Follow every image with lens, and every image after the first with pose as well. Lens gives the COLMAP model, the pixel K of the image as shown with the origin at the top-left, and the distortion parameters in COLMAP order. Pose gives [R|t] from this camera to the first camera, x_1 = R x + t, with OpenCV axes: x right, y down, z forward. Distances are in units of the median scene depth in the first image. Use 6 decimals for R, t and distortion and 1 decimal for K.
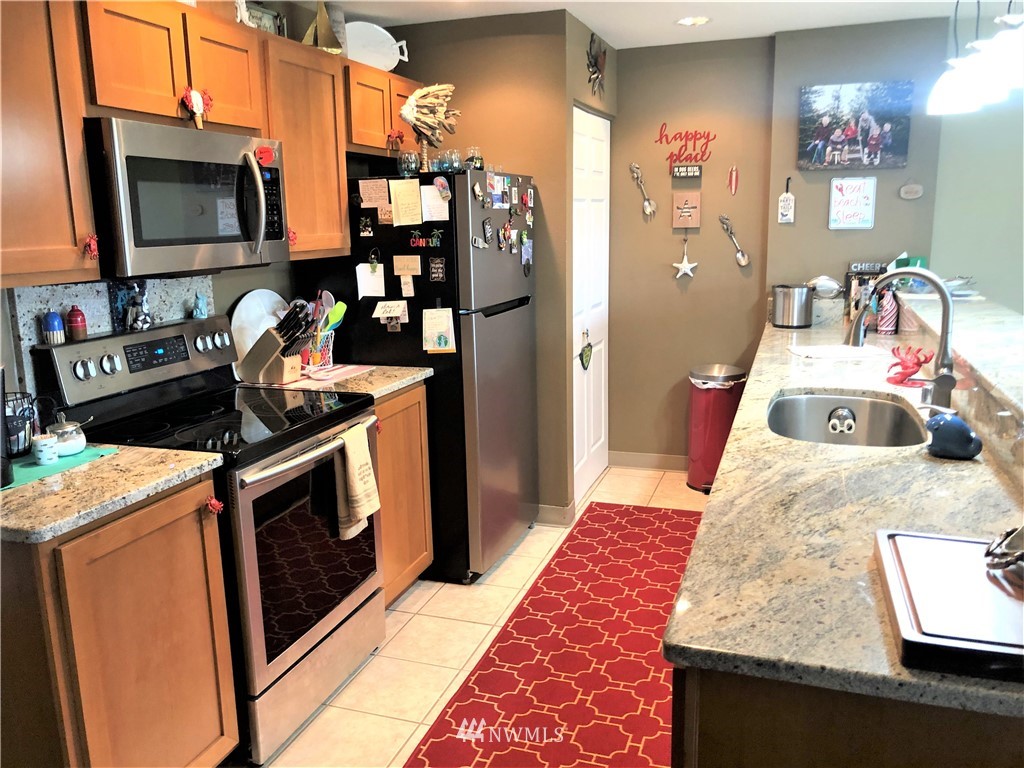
lens RADIAL K [[834.3, 0, 512.0], [0, 834.3, 384.0], [0, 0, 1]] dist [0.050012, -0.144834]
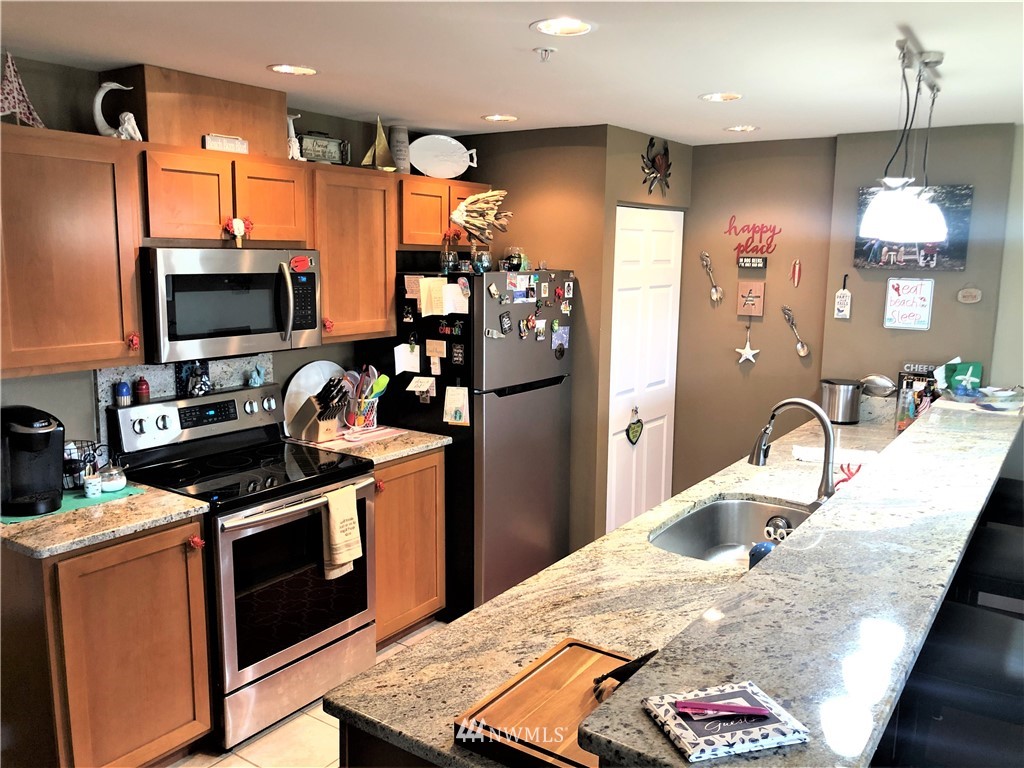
lens RADIAL K [[834.3, 0, 512.0], [0, 834.3, 384.0], [0, 0, 1]] dist [0.050012, -0.144834]
pose [[0.963609, 0.074698, -0.256668, 0.289153], [-0.084824, 0.995986, -0.028592, -0.070171], [0.253502, 0.049323, 0.966077, -0.103827]]
